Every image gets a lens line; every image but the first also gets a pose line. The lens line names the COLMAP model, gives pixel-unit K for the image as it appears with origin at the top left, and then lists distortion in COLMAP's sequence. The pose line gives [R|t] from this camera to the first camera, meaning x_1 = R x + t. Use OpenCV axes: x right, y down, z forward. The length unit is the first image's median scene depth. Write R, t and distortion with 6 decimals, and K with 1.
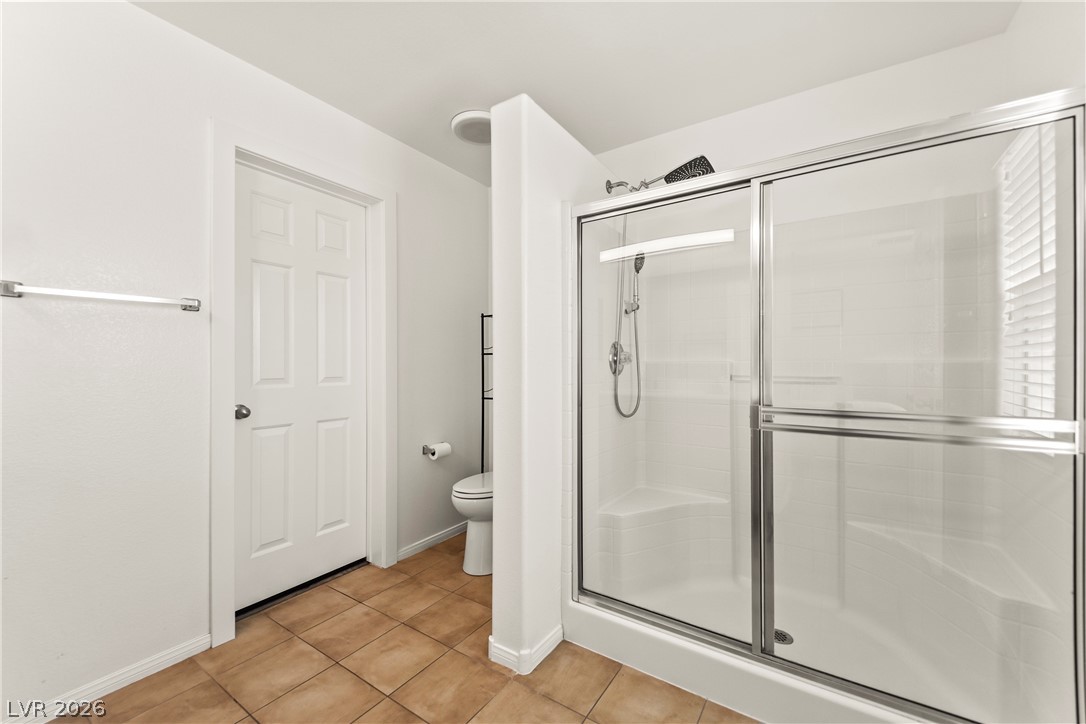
lens RADIAL K [[436.0, 0, 539.8], [0, 436.0, 361.2], [0, 0, 1]] dist [0.018014, -0.007887]
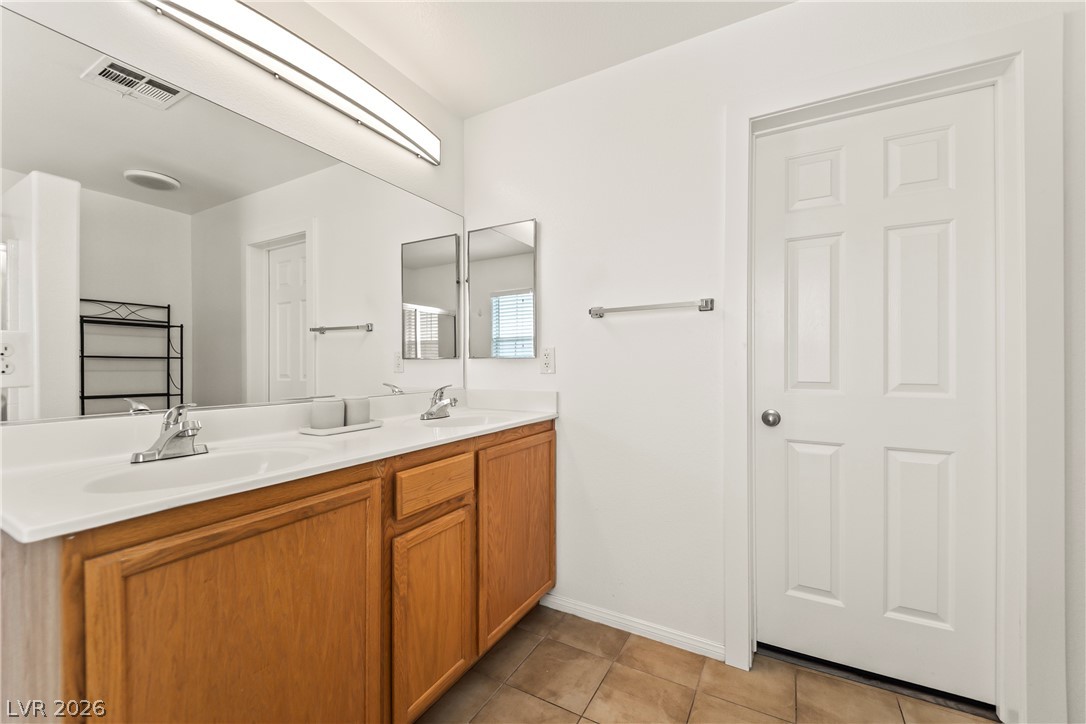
lens RADIAL K [[436.0, 0, 540.8], [0, 436.0, 367.0], [0, 0, 1]] dist [0.018014, -0.007887]
pose [[0.090437, 0.000029, -0.995902, 0.141094], [0.004006, 0.999992, 0.000393, 0.010822], [0.995894, -0.004025, 0.090436, 0.456943]]
